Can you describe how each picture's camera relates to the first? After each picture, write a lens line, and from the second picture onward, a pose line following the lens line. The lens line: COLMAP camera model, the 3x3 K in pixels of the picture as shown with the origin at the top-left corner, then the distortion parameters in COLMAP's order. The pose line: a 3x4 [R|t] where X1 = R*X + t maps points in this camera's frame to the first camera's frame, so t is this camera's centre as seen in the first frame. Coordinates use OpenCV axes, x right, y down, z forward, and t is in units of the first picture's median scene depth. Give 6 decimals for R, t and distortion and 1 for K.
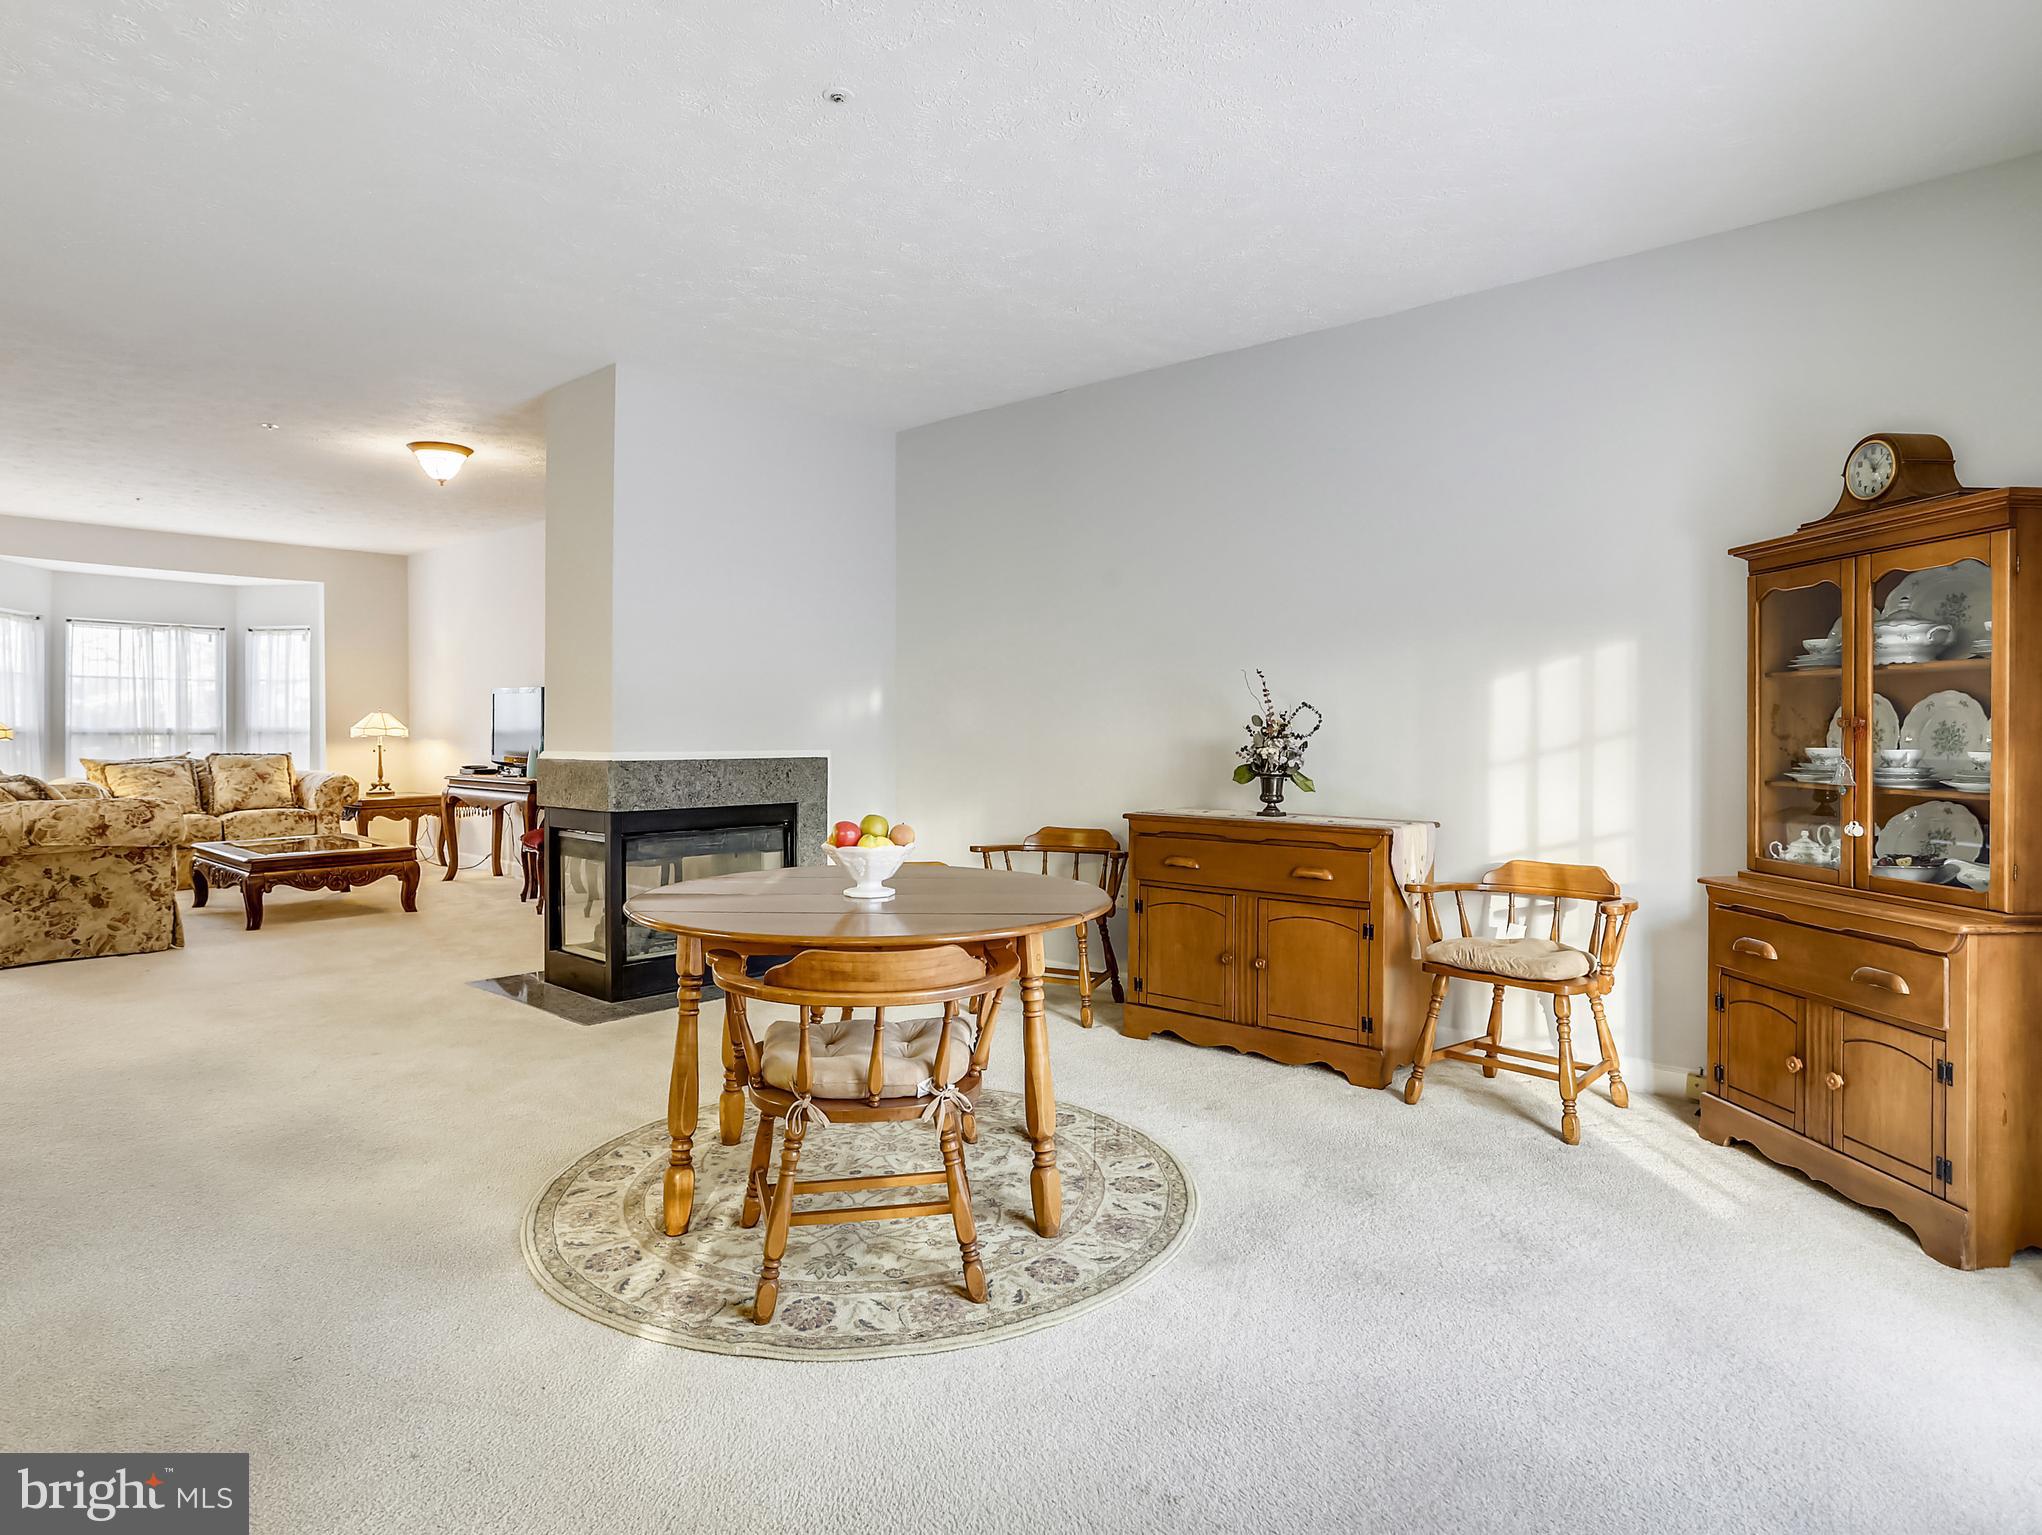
lens RADIAL K [[1145.4, 0, 1009.3], [0, 1145.4, 739.8], [0, 0, 1]] dist [0.001298, 0.001068]
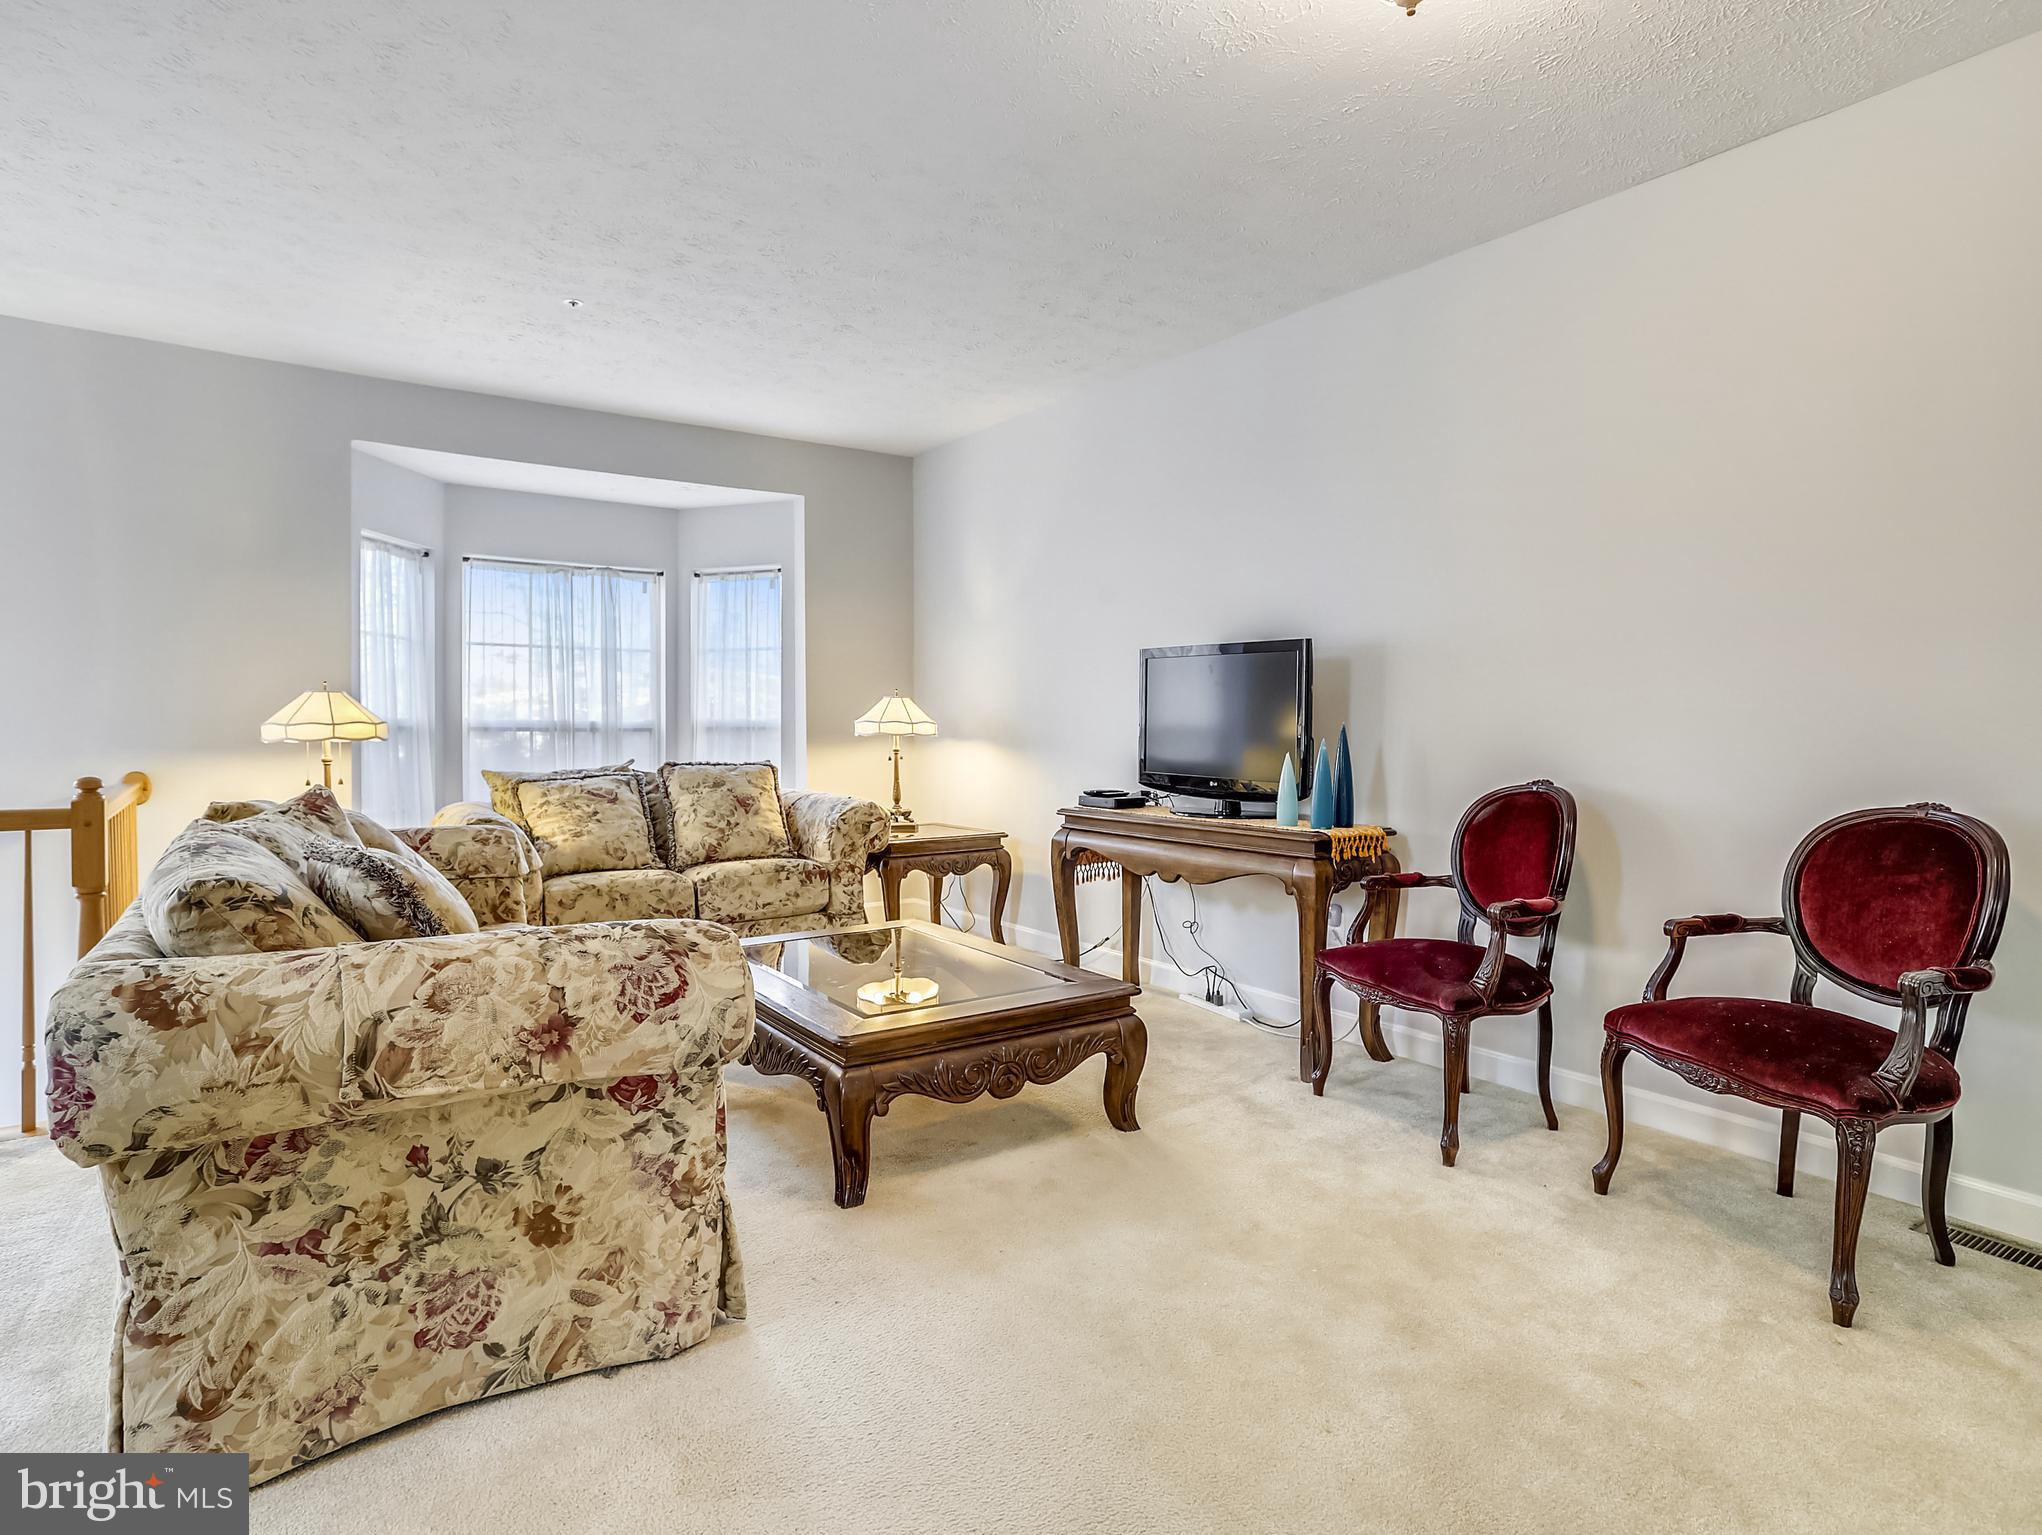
lens RADIAL K [[1114.9, 0, 1021.0], [0, 1114.9, 767.5], [0, 0, 1]] dist [-0.019395, 0.002994]
pose [[0.975279, 0.010858, -0.220709, -0.569222], [-0.004338, 0.999540, 0.030000, -0.006372], [0.220933, -0.028301, 0.974878, 0.693509]]
